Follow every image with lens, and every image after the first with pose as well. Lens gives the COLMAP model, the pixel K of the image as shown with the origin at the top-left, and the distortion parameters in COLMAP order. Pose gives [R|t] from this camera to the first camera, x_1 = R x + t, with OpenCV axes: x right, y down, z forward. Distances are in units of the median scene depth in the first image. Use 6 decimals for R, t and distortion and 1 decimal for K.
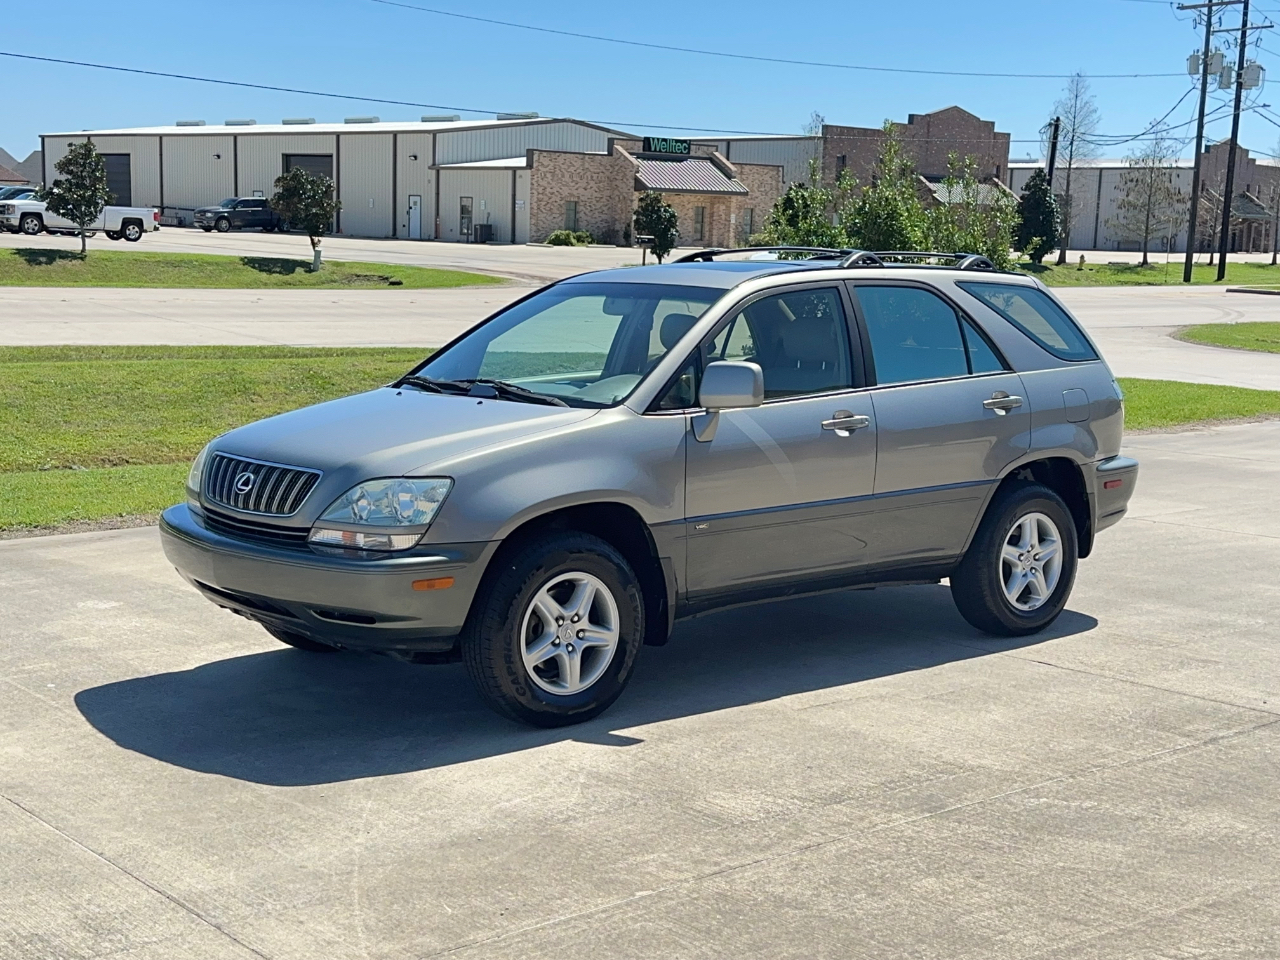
lens RADIAL K [[1753.3, 0, 637.3], [0, 1753.3, 483.8], [0, 0, 1]] dist [0.198465, -0.408017]
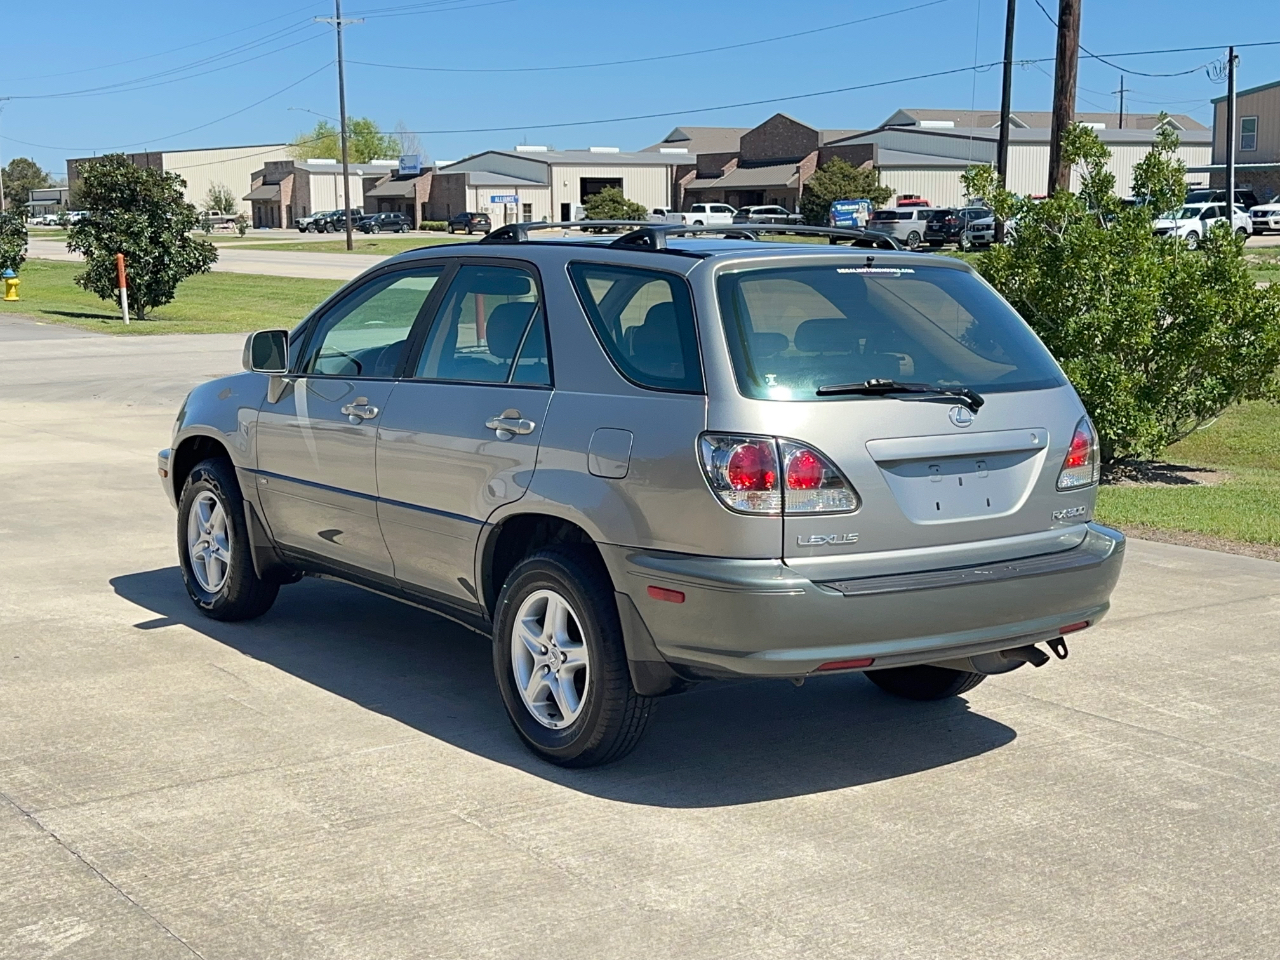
lens RADIAL K [[1753.3, 0, 637.3], [0, 1753.3, 483.8], [0, 0, 1]] dist [0.198465, -0.408017]
pose [[-0.057167, 0.120773, -0.991033, 0.977394], [-0.139396, 0.981967, 0.127709, -0.128464], [0.988585, 0.145447, -0.039301, 1.131525]]
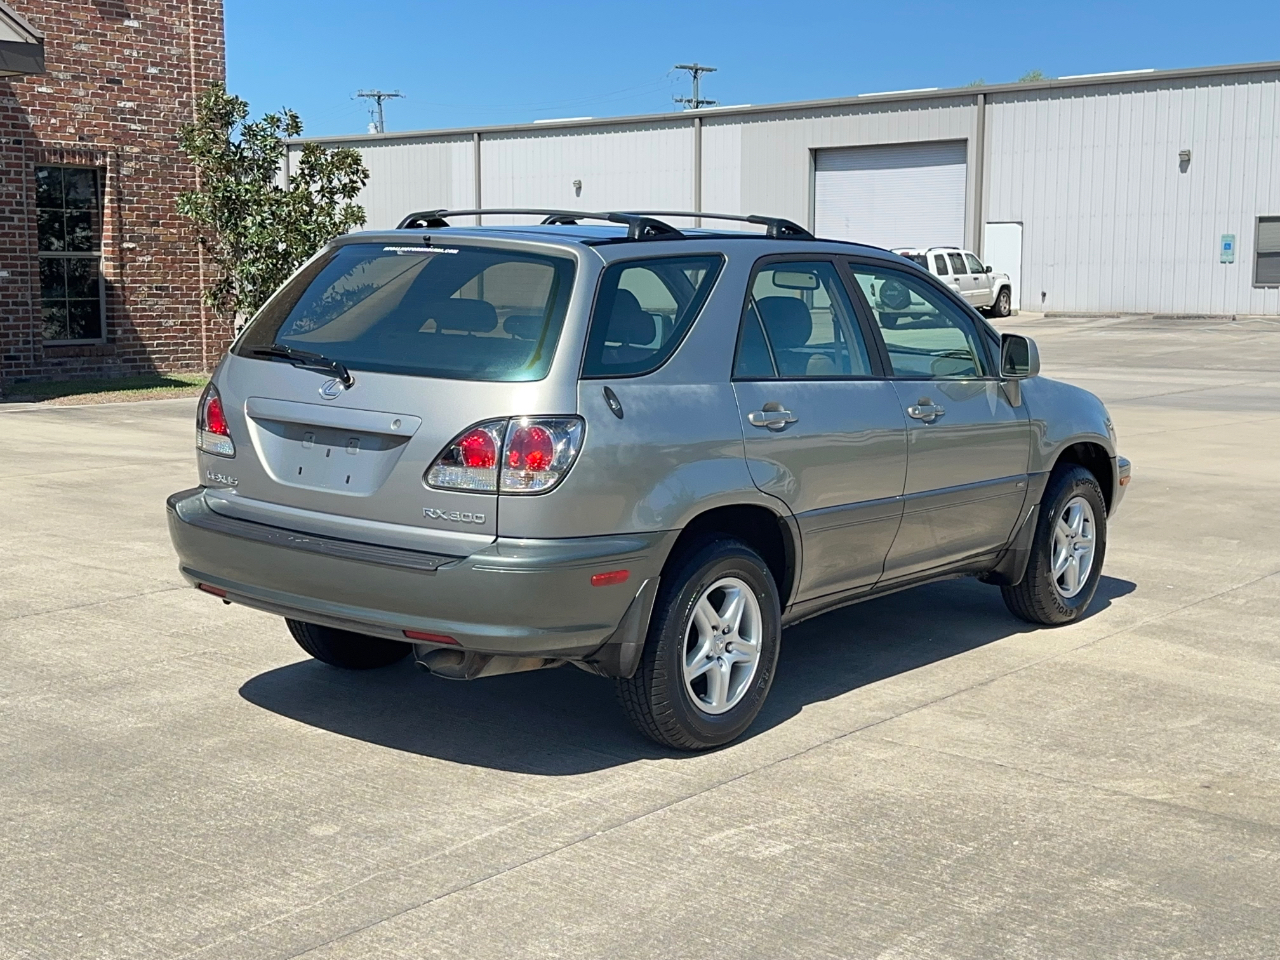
lens RADIAL K [[1753.3, 0, 637.3], [0, 1753.3, 483.8], [0, 0, 1]] dist [0.198465, -0.408017]
pose [[-0.976819, -0.006147, -0.213978, 0.289980], [-0.061612, 0.965363, 0.253530, -0.237138], [0.205009, 0.260837, -0.943364, 1.953213]]
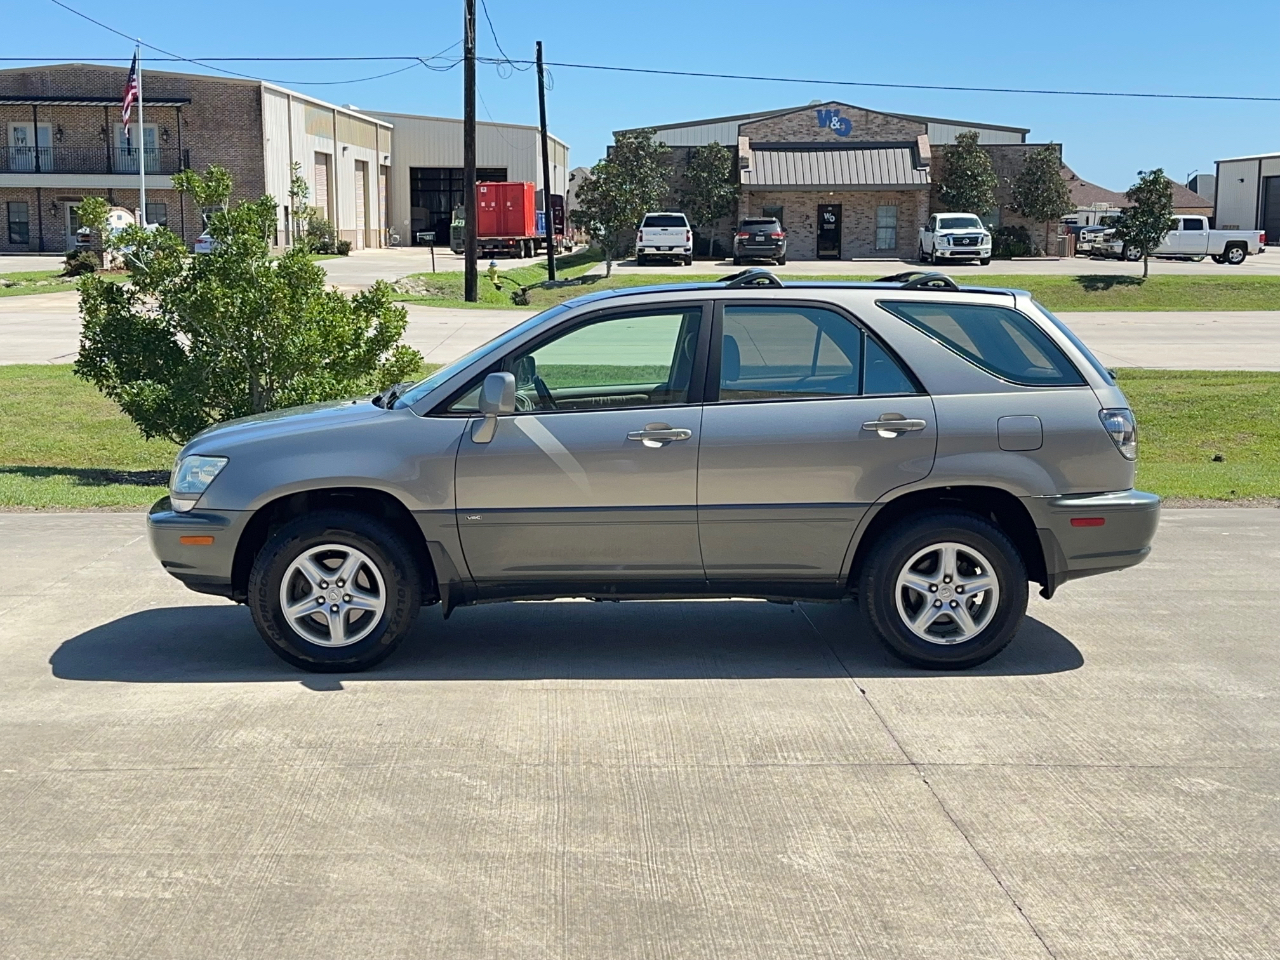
lens RADIAL K [[1753.3, 0, 637.3], [0, 1753.3, 483.8], [0, 0, 1]] dist [0.198465, -0.408017]
pose [[0.785978, 0.060747, -0.615262, 0.725398], [-0.069084, 0.997558, 0.010239, -0.014480], [0.614382, 0.034457, 0.788256, 0.153230]]
